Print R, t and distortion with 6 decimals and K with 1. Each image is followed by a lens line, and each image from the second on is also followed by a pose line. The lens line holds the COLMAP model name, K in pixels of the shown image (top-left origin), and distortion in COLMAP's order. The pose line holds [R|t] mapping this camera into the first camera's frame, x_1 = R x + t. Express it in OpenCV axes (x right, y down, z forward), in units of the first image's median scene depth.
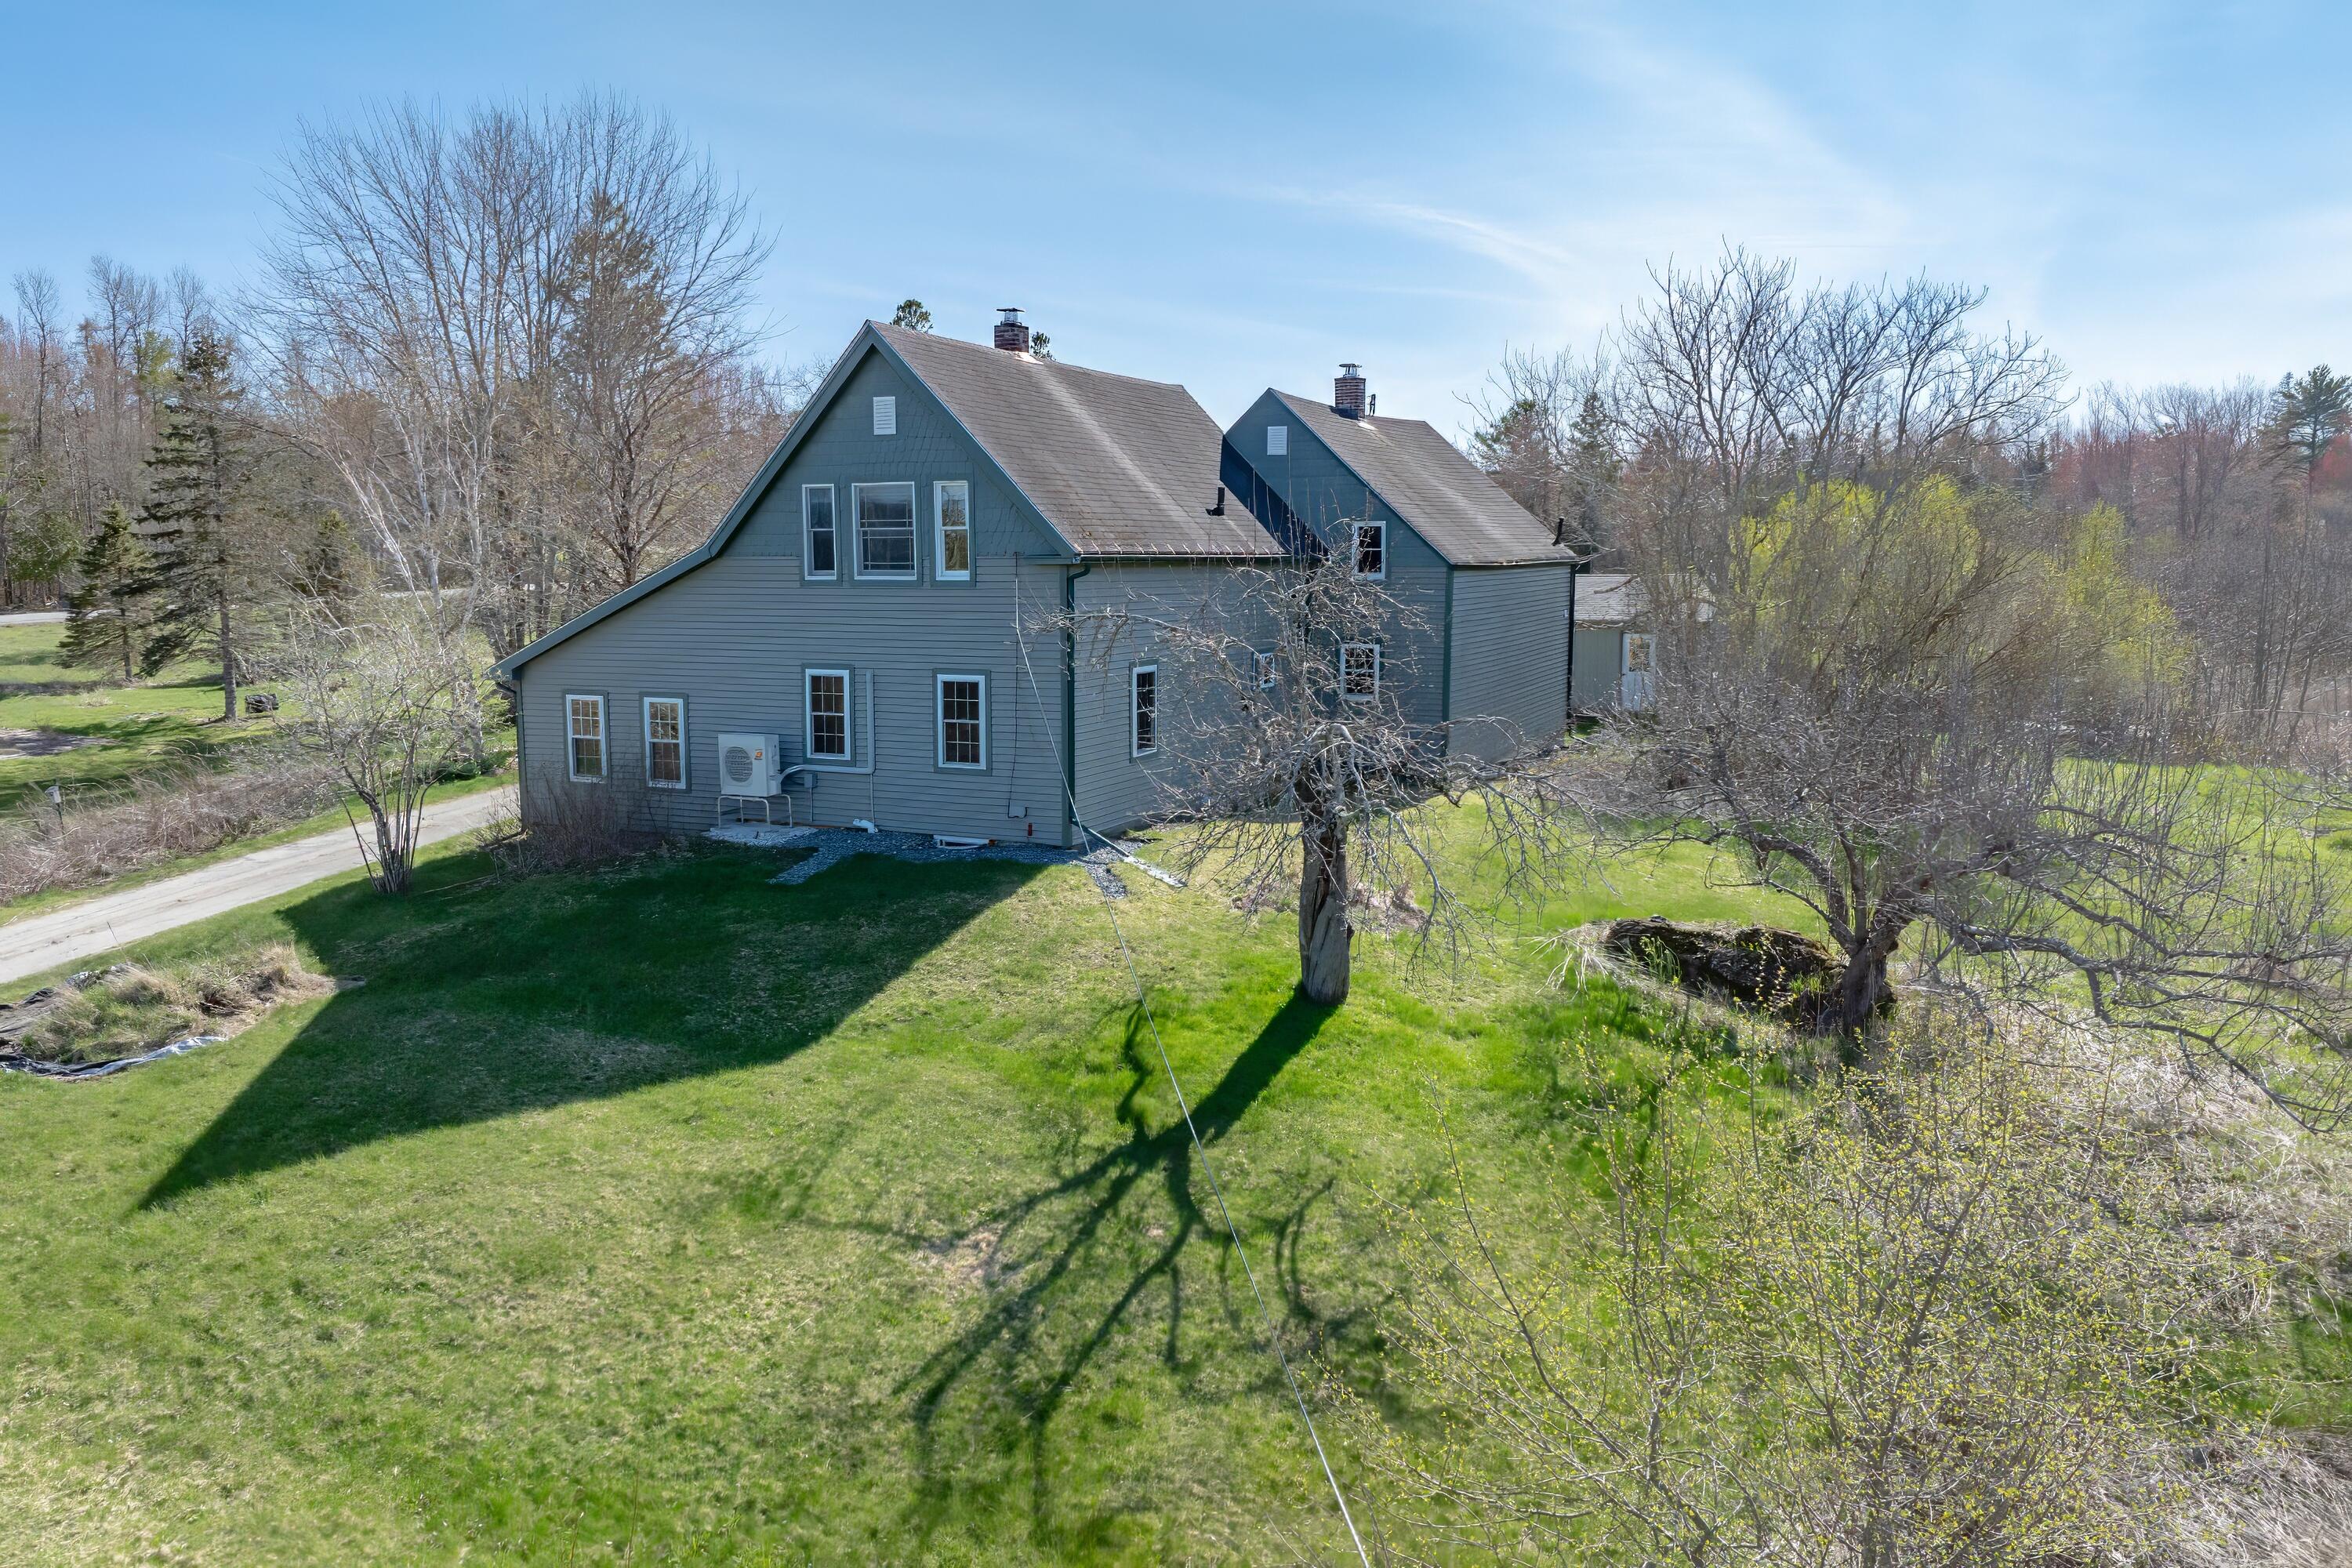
lens RADIAL K [[1644.4, 0, 1176.0], [0, 1644.4, 784.0], [0, 0, 1]] dist [-0.036338, -0.004668]
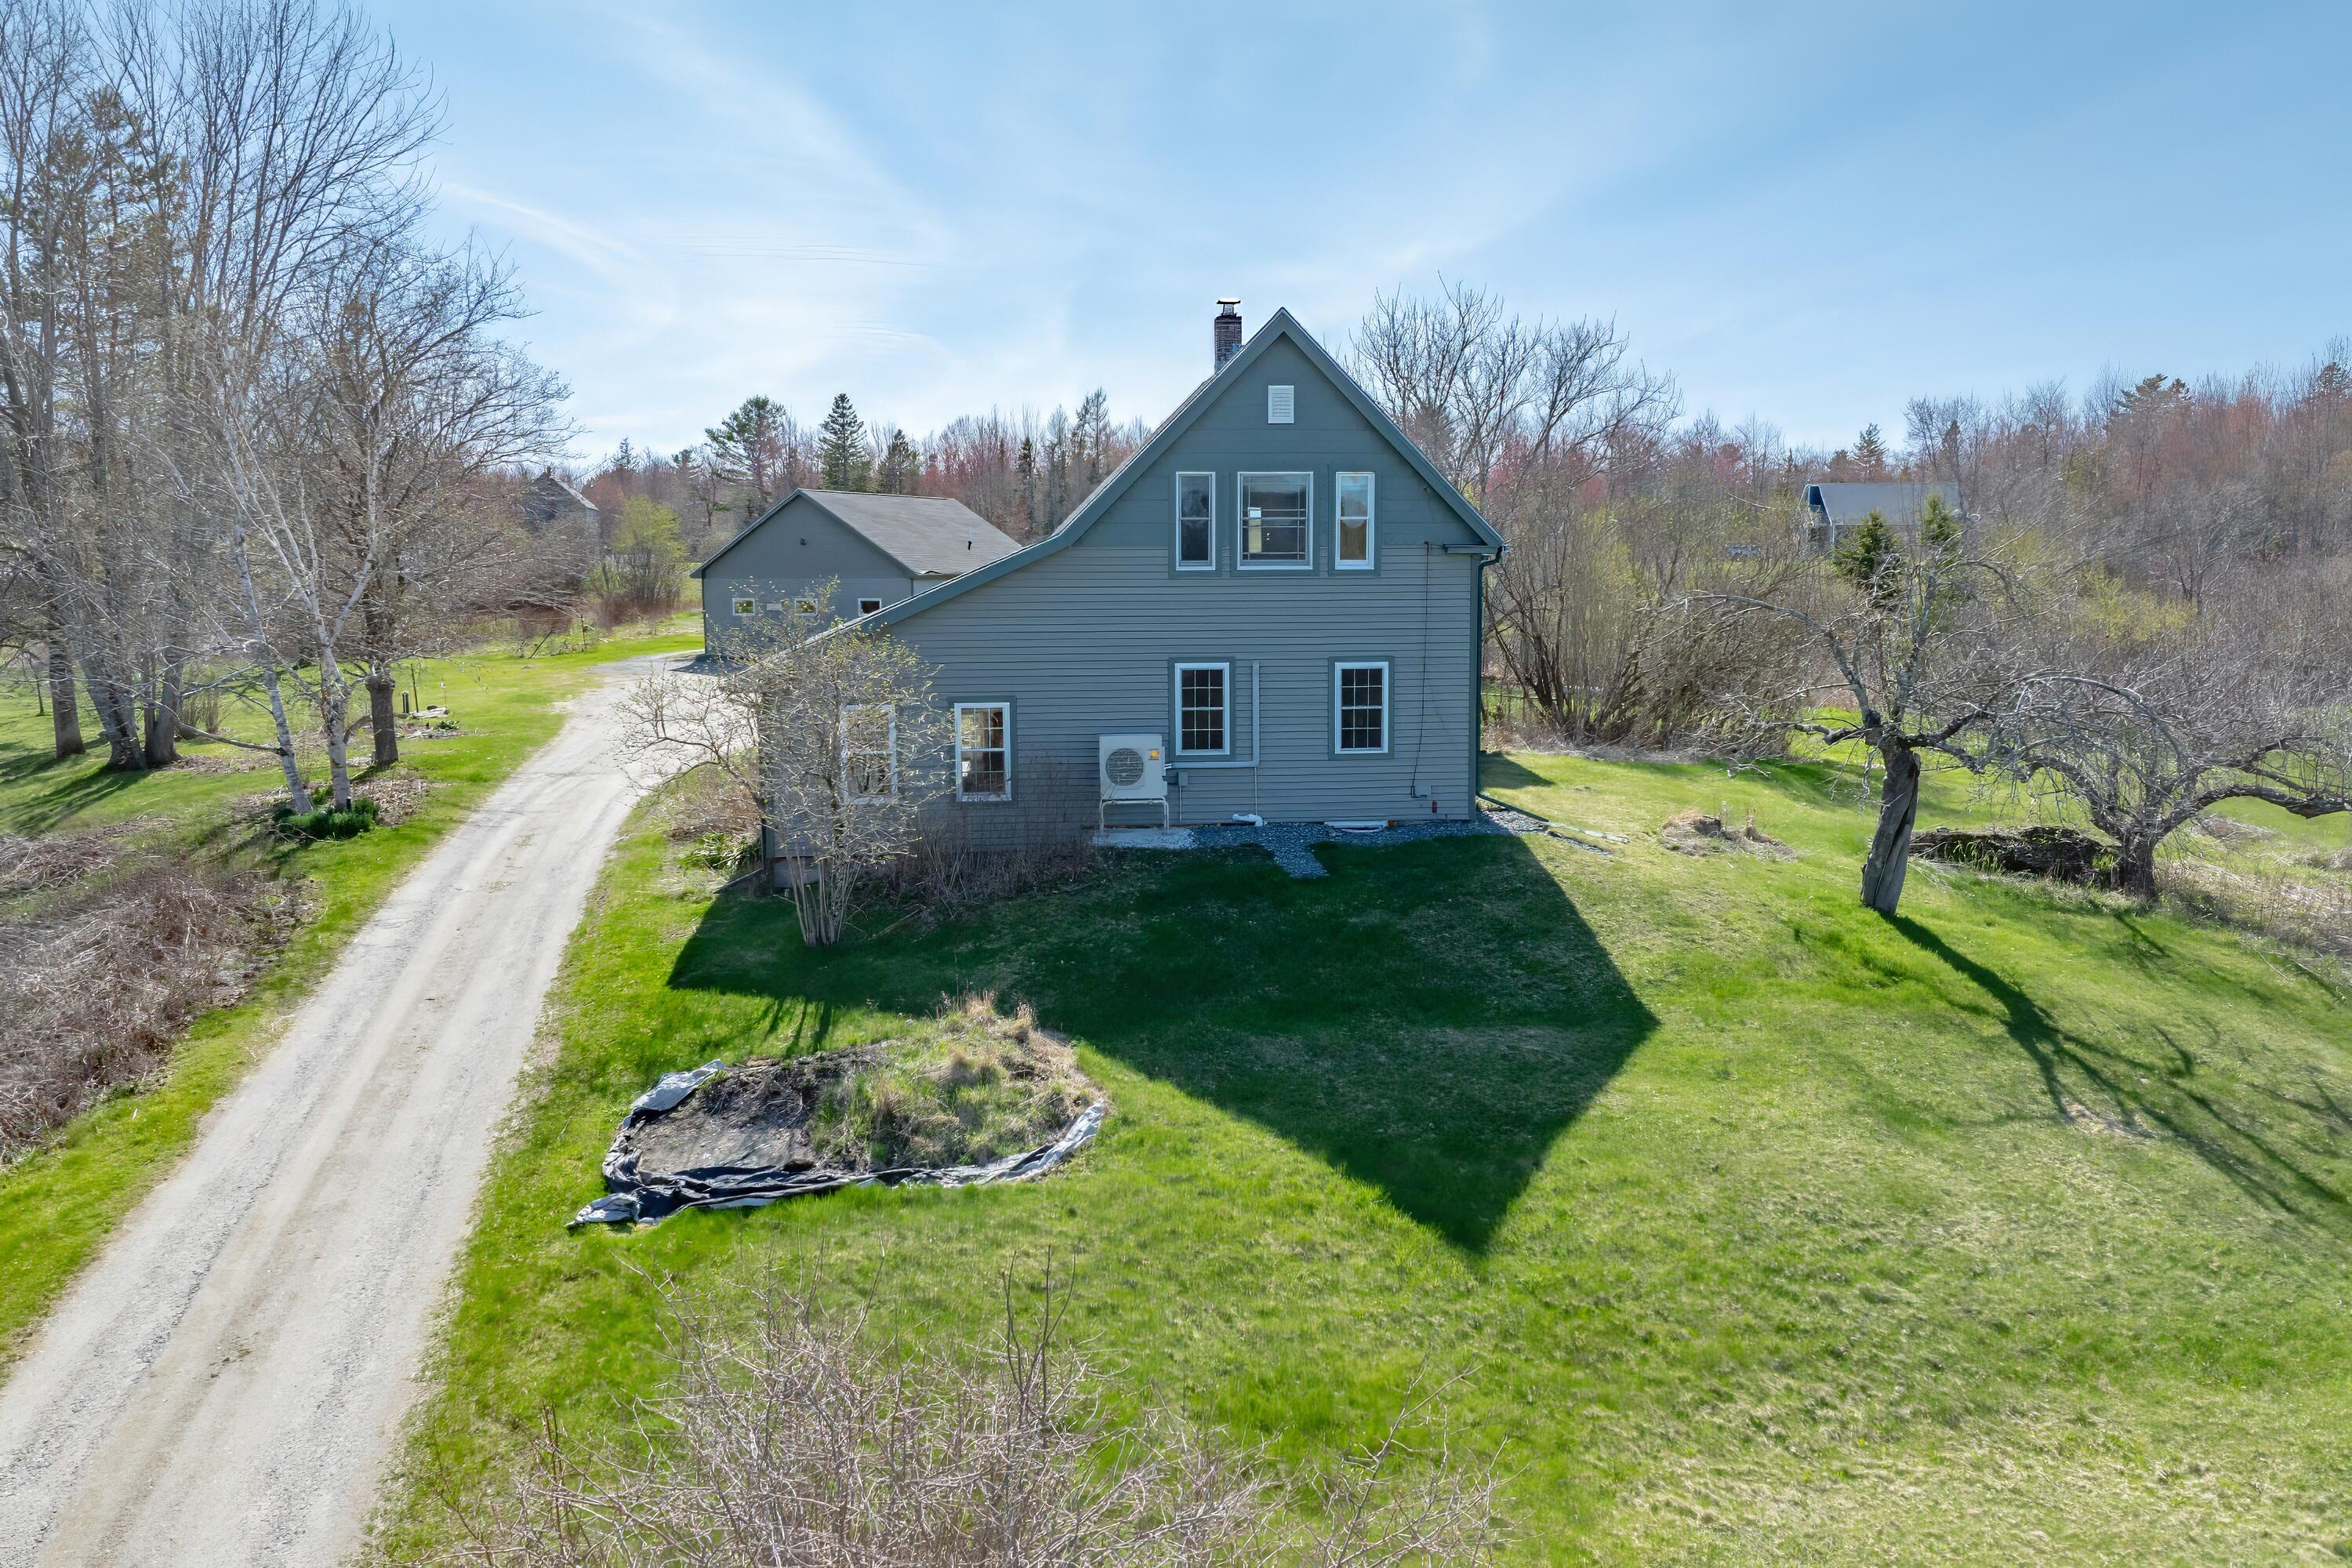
lens RADIAL K [[1644.4, 0, 1176.0], [0, 1644.4, 784.0], [0, 0, 1]] dist [-0.036338, -0.004668]
pose [[0.860817, -0.073597, 0.503564, -0.746437], [0.073686, 0.997086, 0.019764, -0.019394], [-0.503551, 0.020092, 0.863732, 0.175642]]
